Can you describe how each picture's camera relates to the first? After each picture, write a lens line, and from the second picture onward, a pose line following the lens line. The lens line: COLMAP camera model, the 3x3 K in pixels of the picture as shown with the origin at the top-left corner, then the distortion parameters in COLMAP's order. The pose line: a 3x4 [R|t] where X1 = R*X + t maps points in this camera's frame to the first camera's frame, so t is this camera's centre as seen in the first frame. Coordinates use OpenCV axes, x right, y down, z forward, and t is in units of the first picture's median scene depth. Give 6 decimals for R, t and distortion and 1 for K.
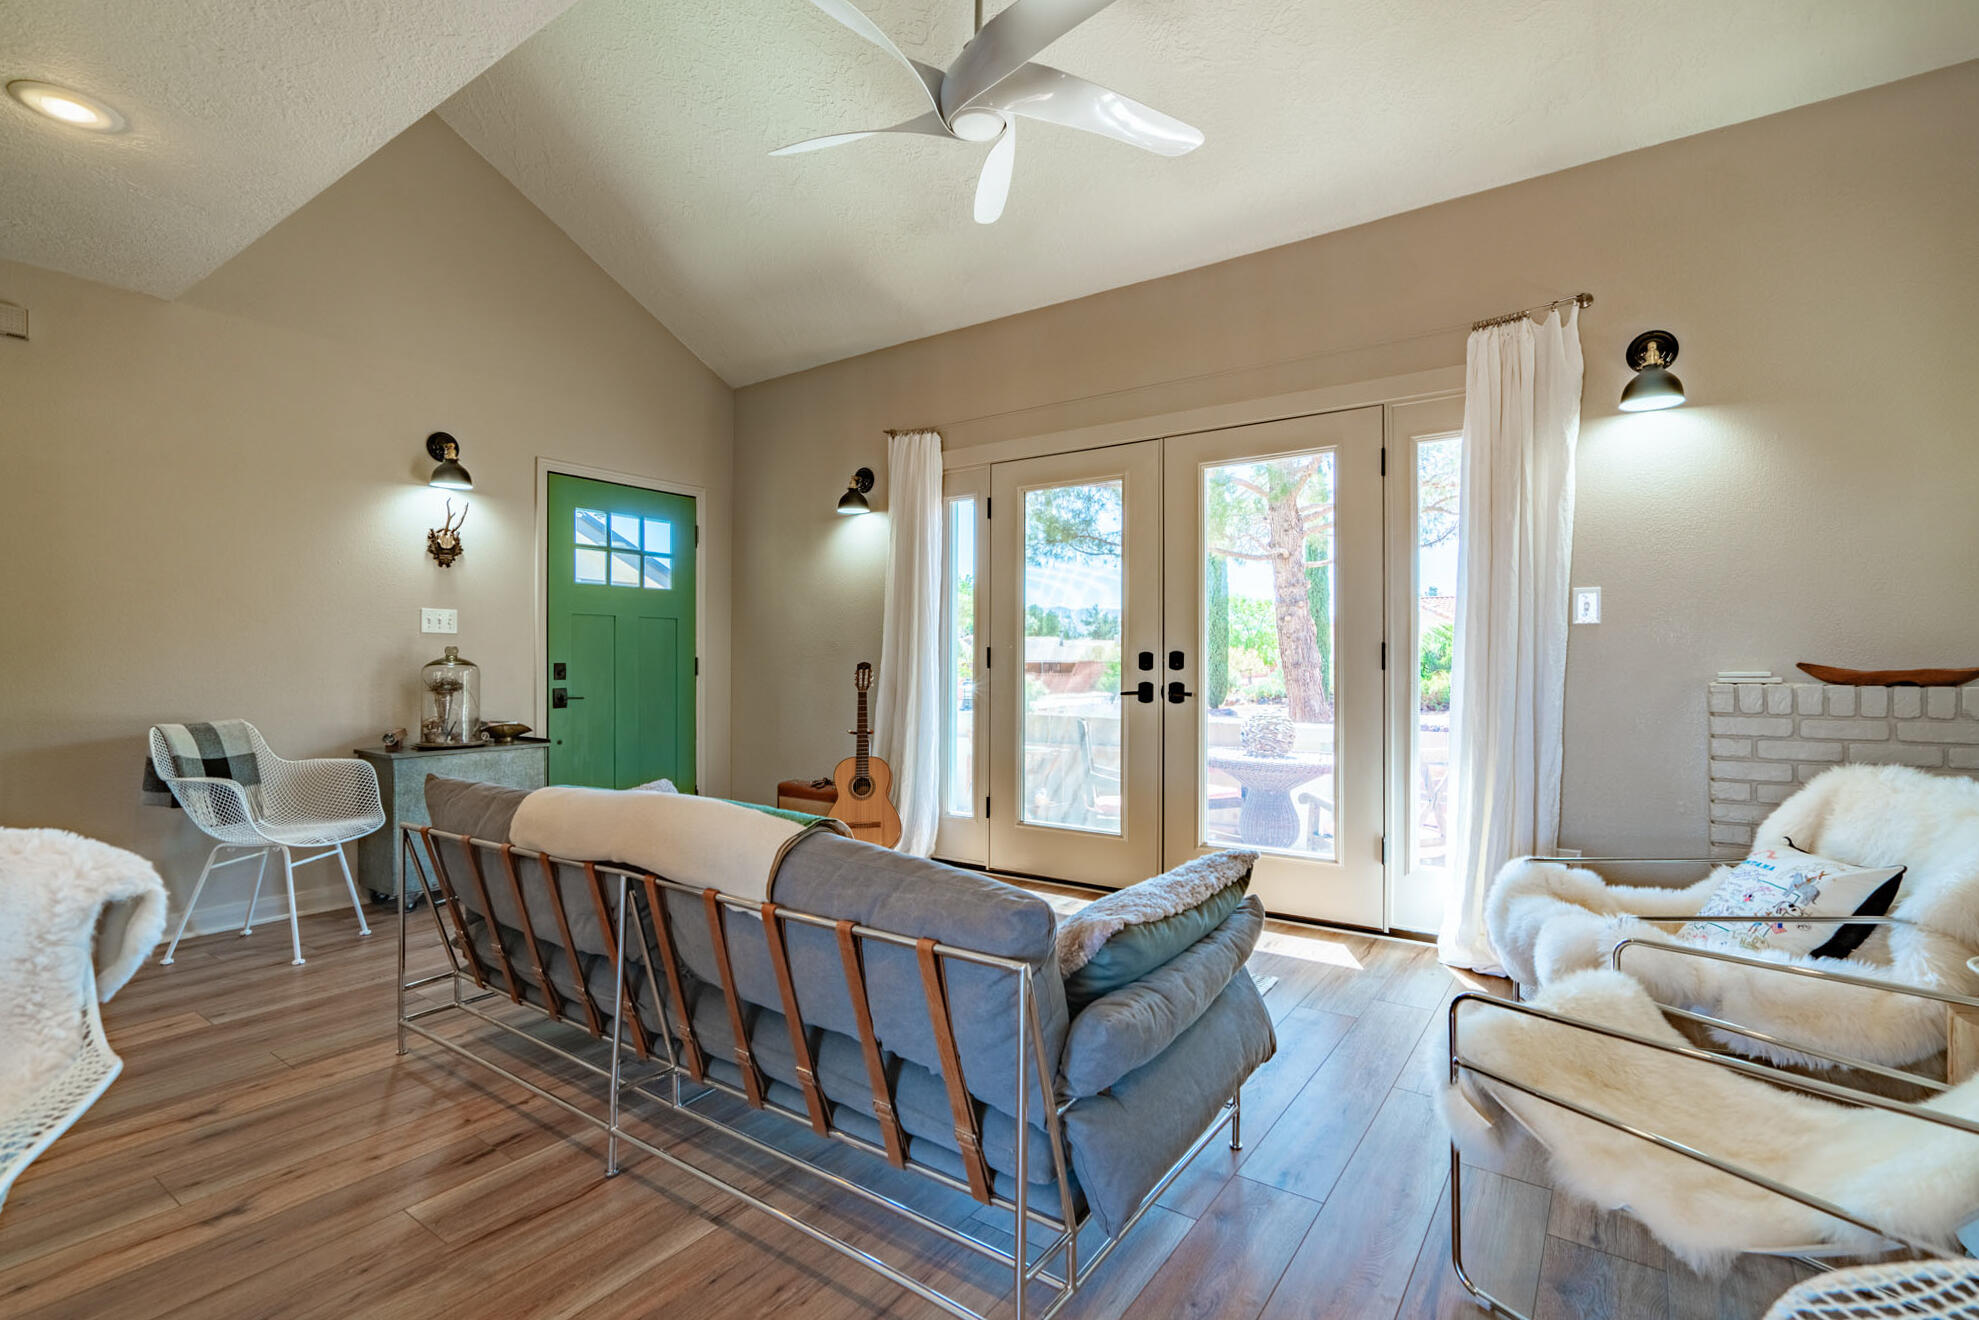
lens RADIAL K [[922.9, 0, 994.5], [0, 922.9, 669.9], [0, 0, 1]] dist [0.000801, 0.000213]
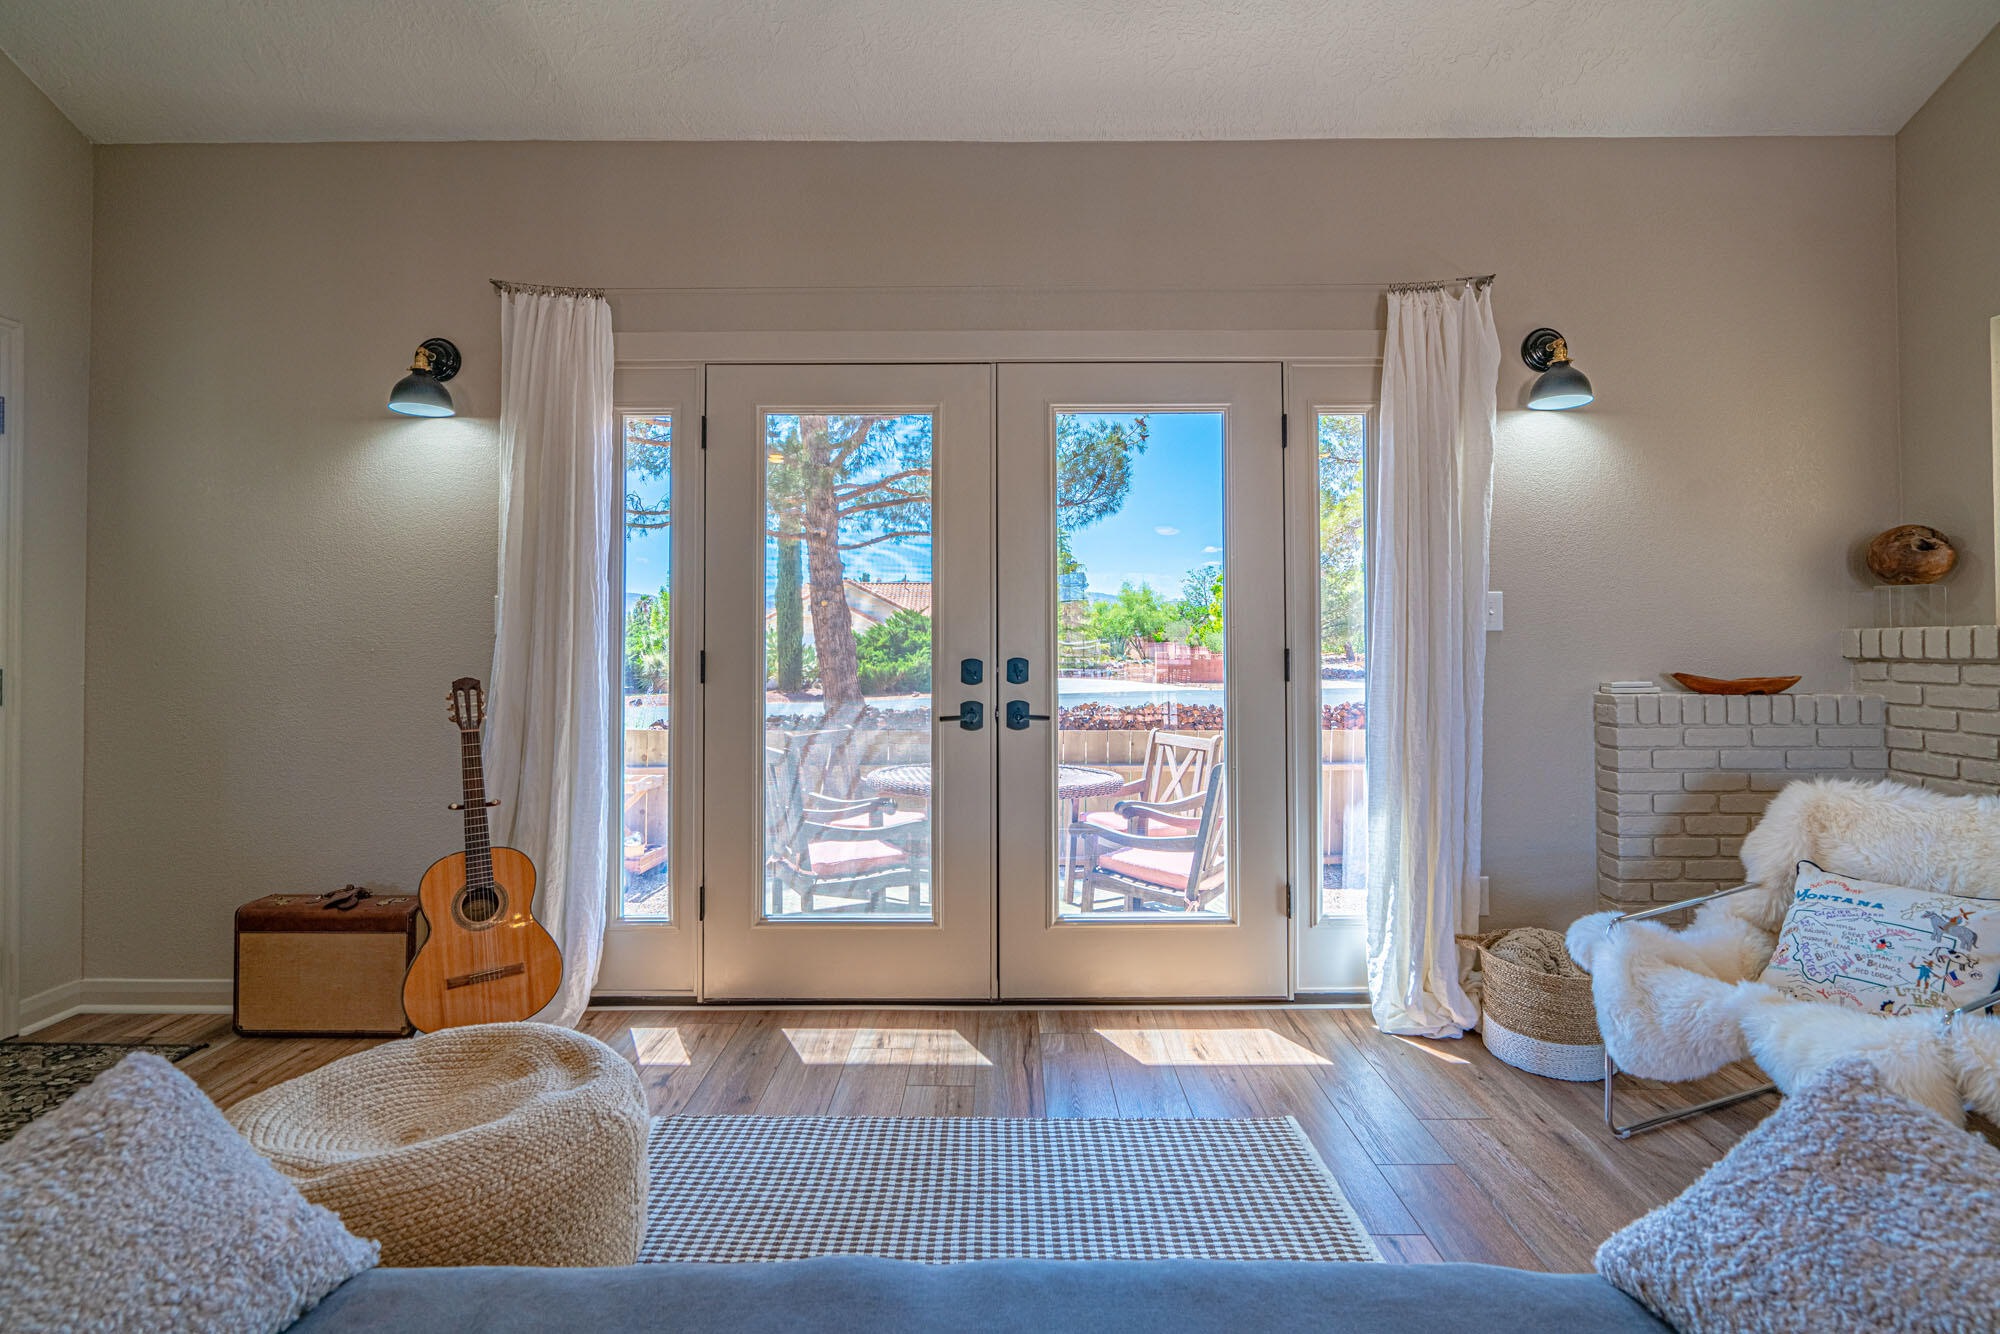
lens RADIAL K [[959.8, 0, 999.1], [0, 959.8, 638.4], [0, 0, 1]] dist [0.001072, 0.000161]
pose [[0.819513, 0.000098, 0.573060, -0.239122], [0.007047, 0.999923, -0.010248, -0.027154], [-0.573017, 0.012436, 0.819449, 0.373114]]
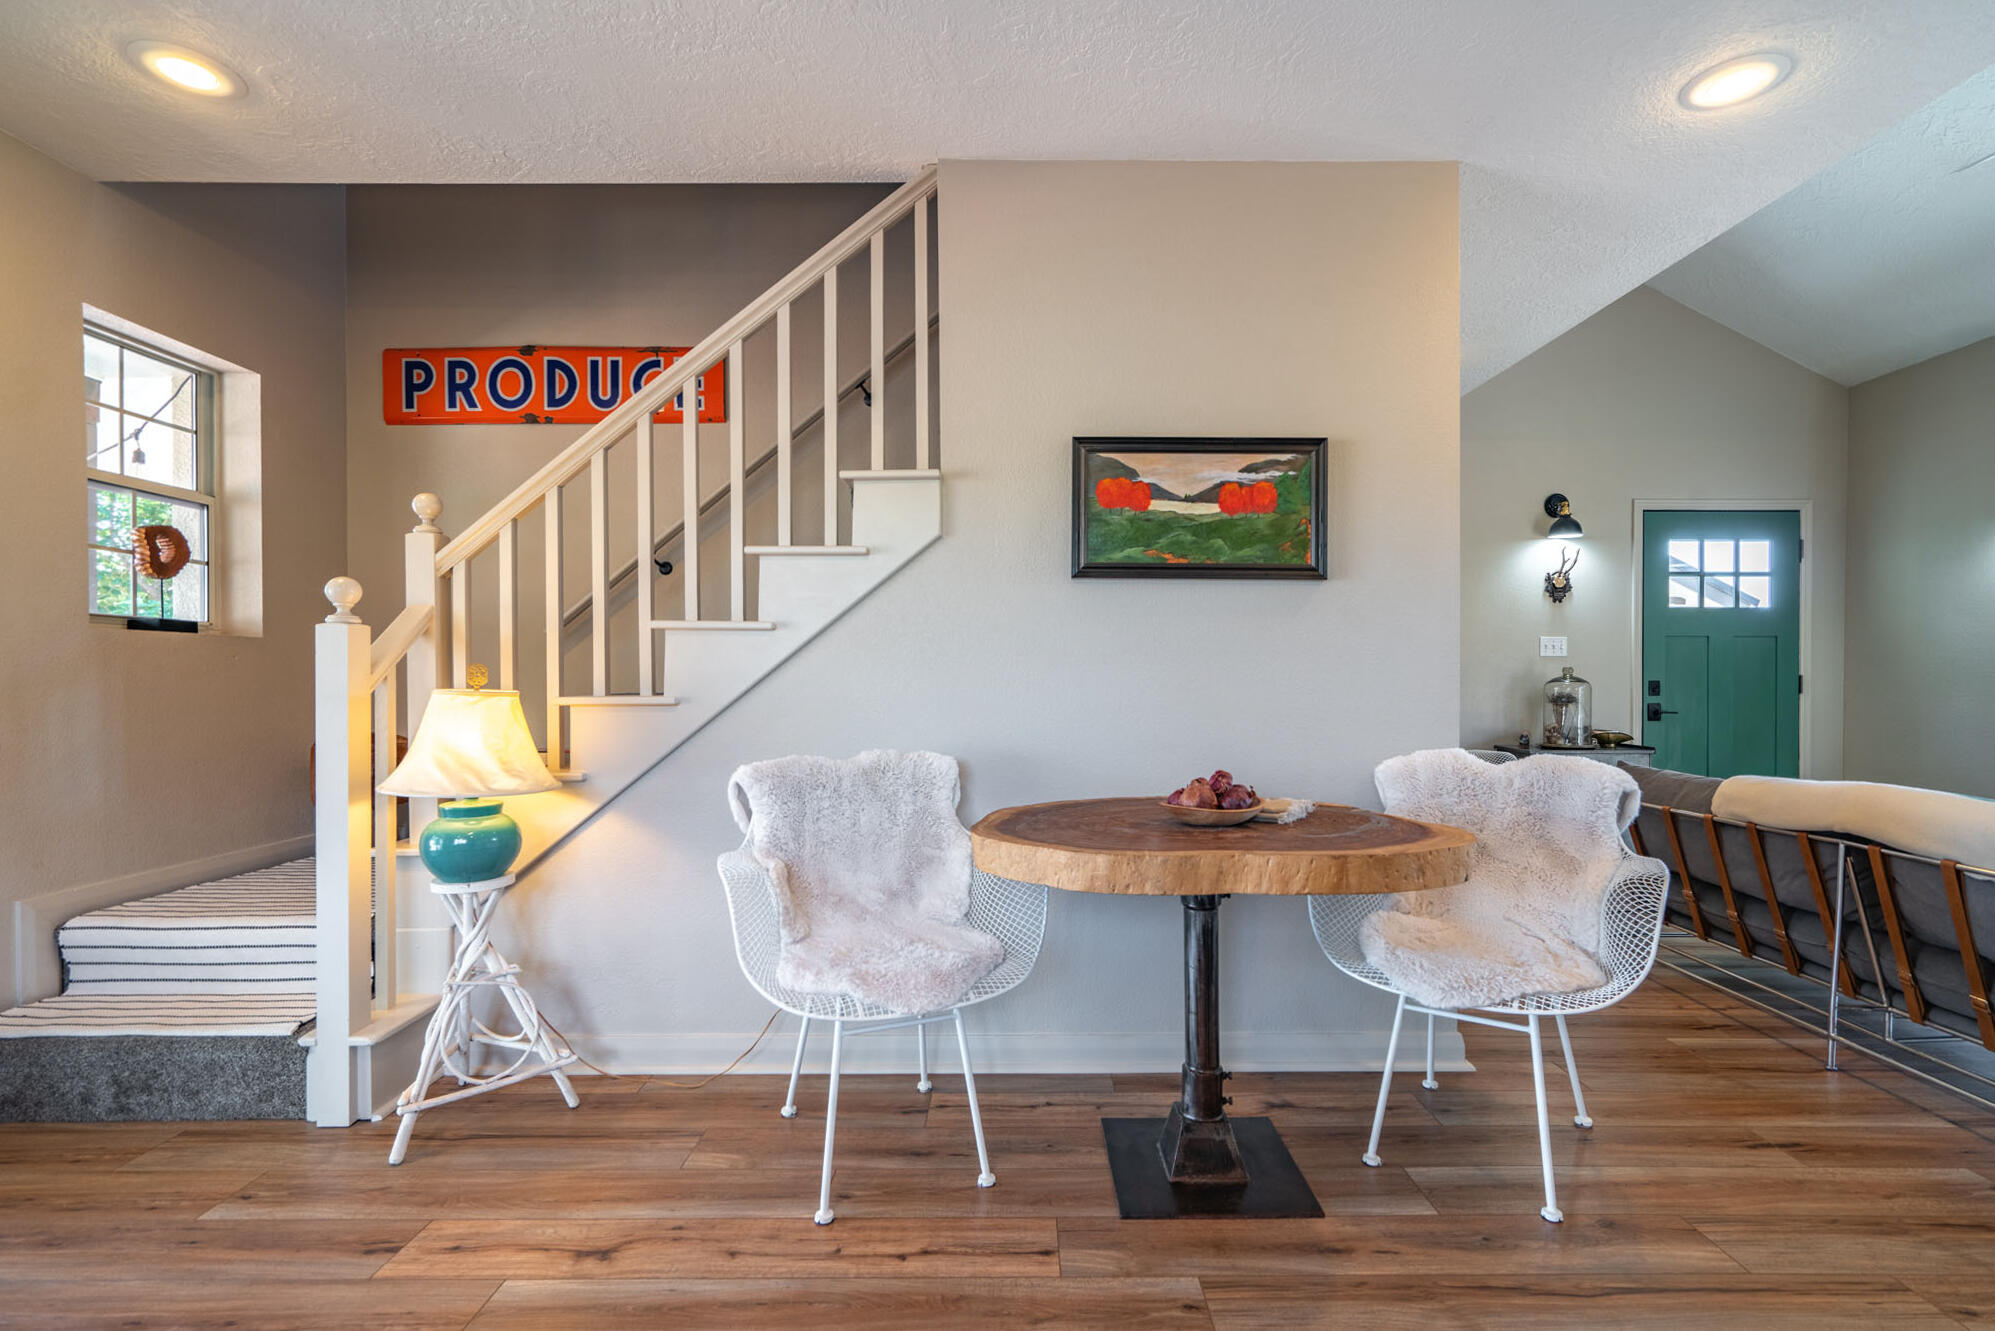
lens RADIAL K [[930.4, 0, 1002.6], [0, 930.4, 675.5], [0, 0, 1]] dist [0.000801, 0.000213]
pose [[0.573629, -0.001527, -0.819114, -0.002061], [-0.008731, 0.999930, -0.007978, 0.002567], [0.819069, 0.011728, 0.573575, -0.334606]]
